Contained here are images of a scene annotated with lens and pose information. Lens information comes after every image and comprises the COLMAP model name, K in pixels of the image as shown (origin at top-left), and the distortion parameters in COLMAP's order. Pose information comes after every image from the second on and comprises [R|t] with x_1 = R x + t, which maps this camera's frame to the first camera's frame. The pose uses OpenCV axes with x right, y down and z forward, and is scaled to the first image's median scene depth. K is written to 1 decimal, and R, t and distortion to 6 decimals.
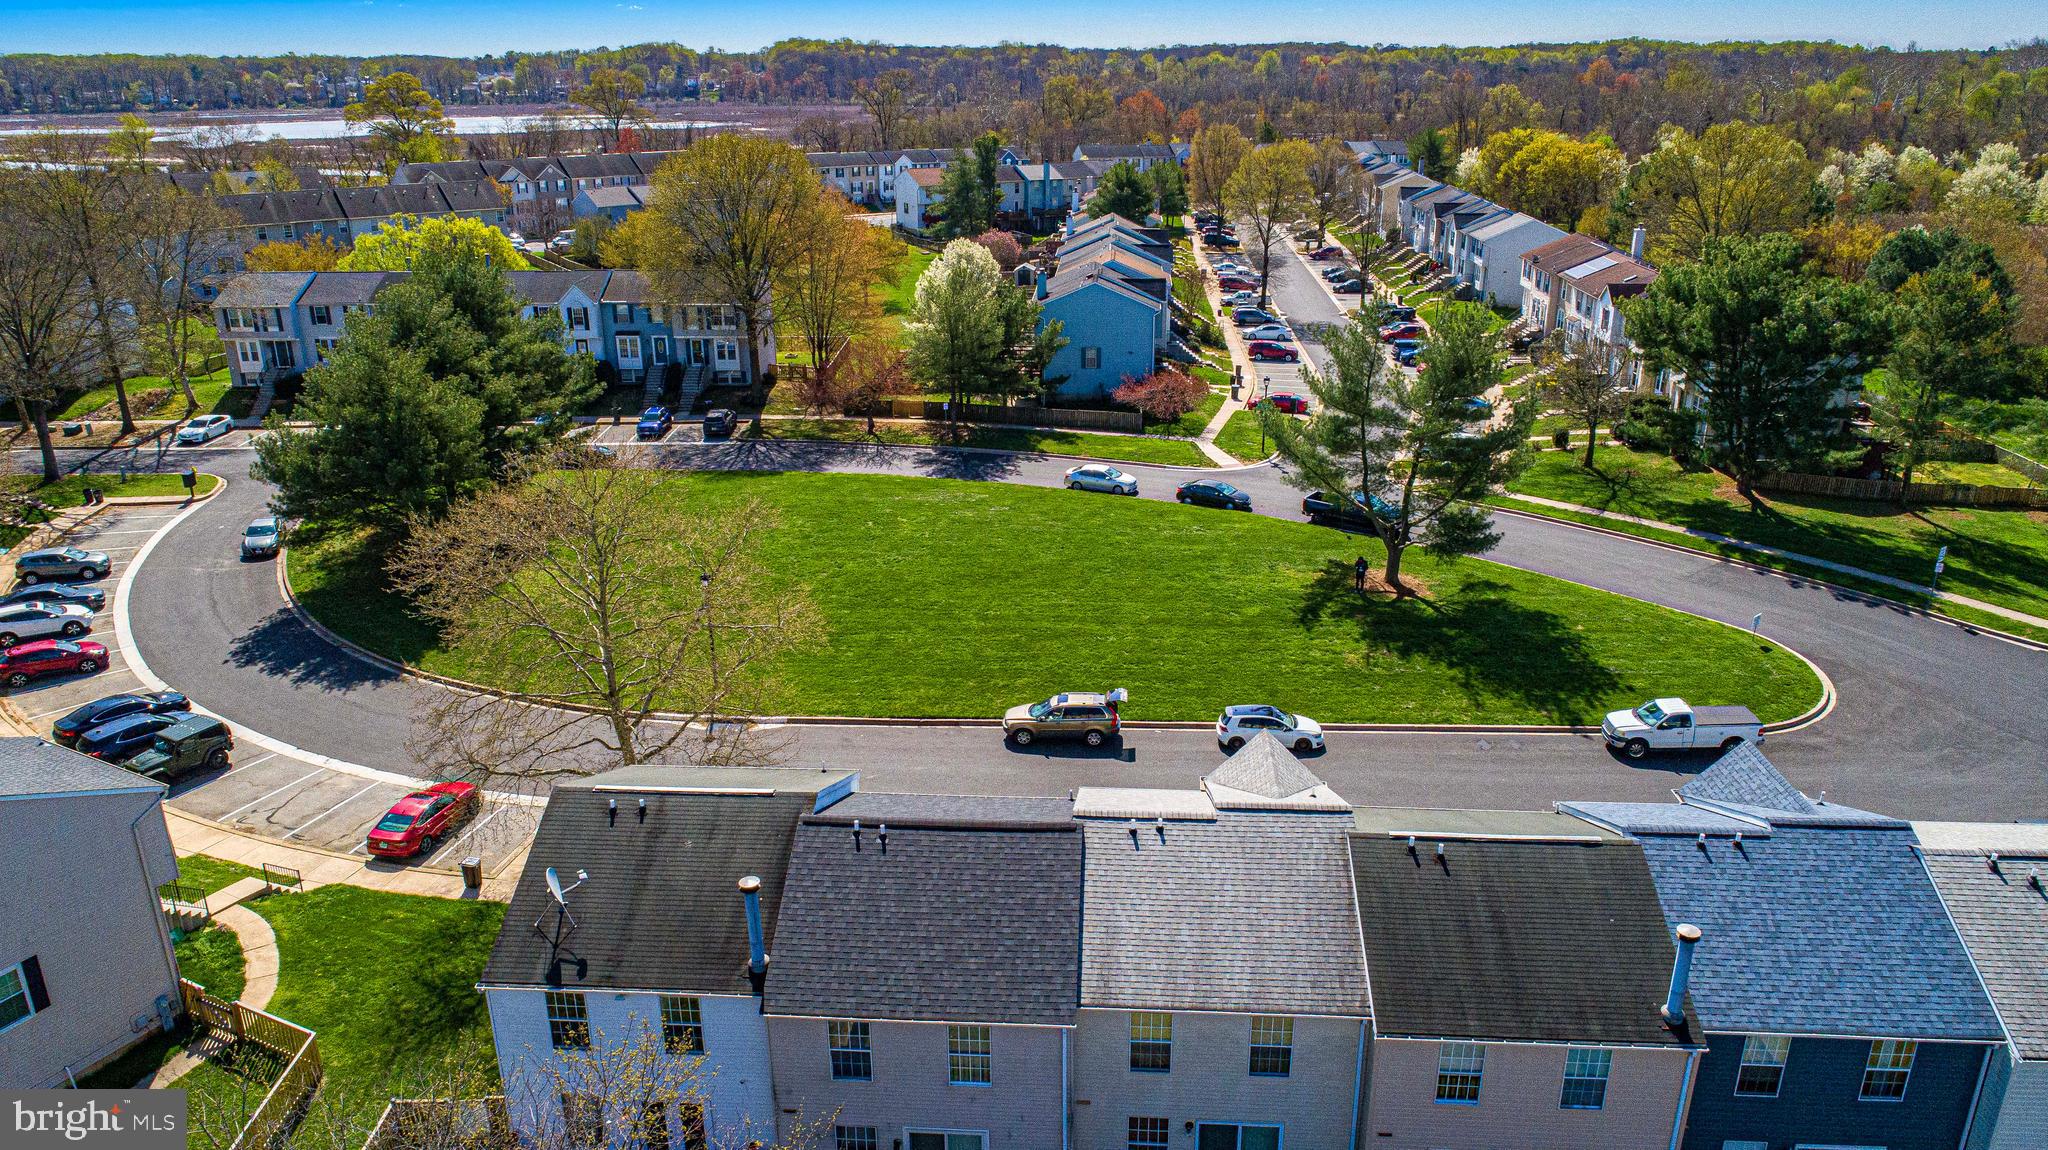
lens RADIAL K [[1410.7, 0, 1024.0], [0, 1410.7, 575.0], [0, 0, 1]] dist [-0.013102, 0.002931]
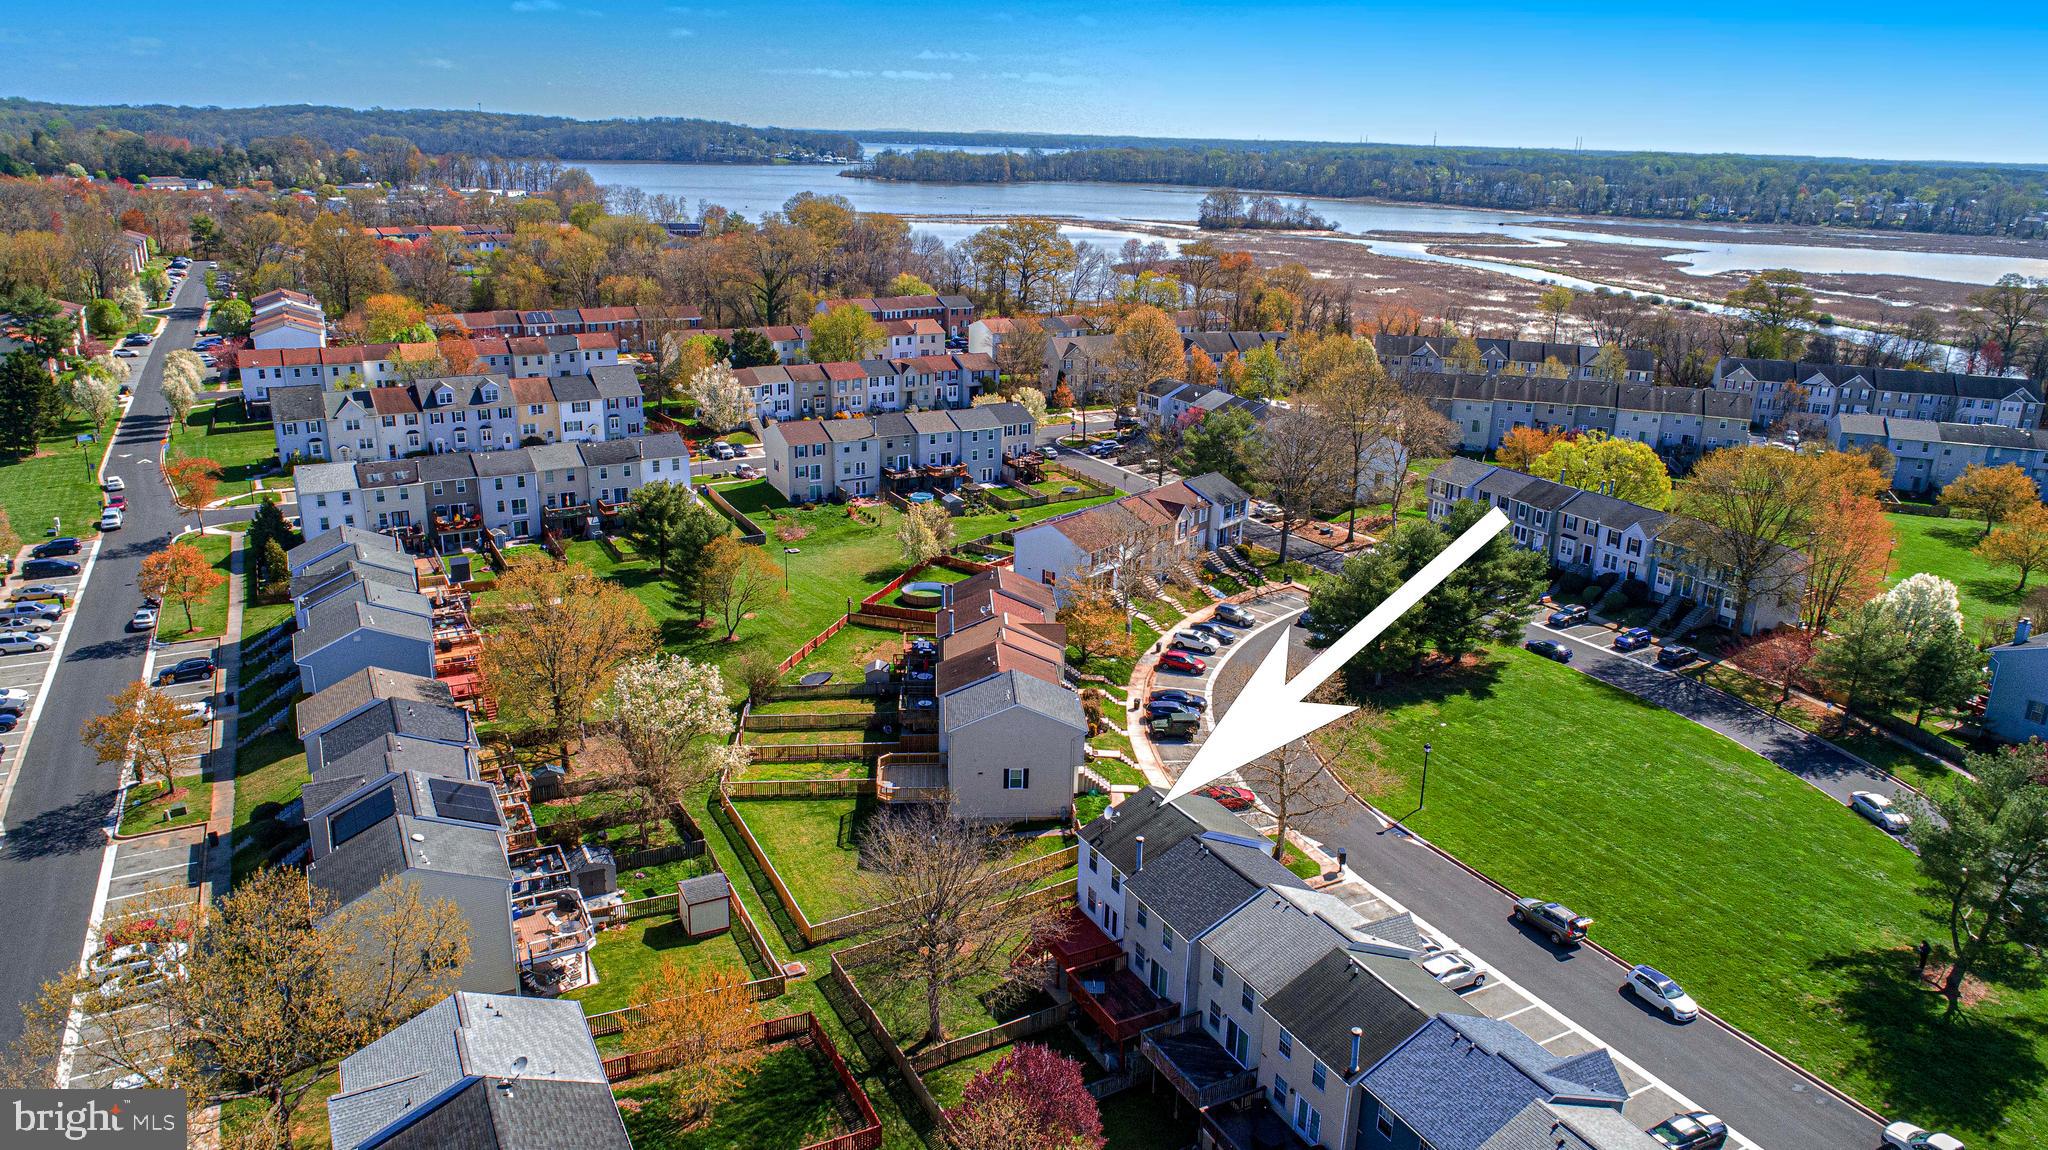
lens RADIAL K [[1368.0, 0, 1024.0], [0, 1368.0, 575.0], [0, 0, 1]] dist [-0.014879, 0.003186]
pose [[0.526153, 0.280160, -0.802916, 0.537626], [-0.317909, 0.940516, 0.119846, -0.162637], [0.788731, 0.192197, 0.583921, -0.259527]]
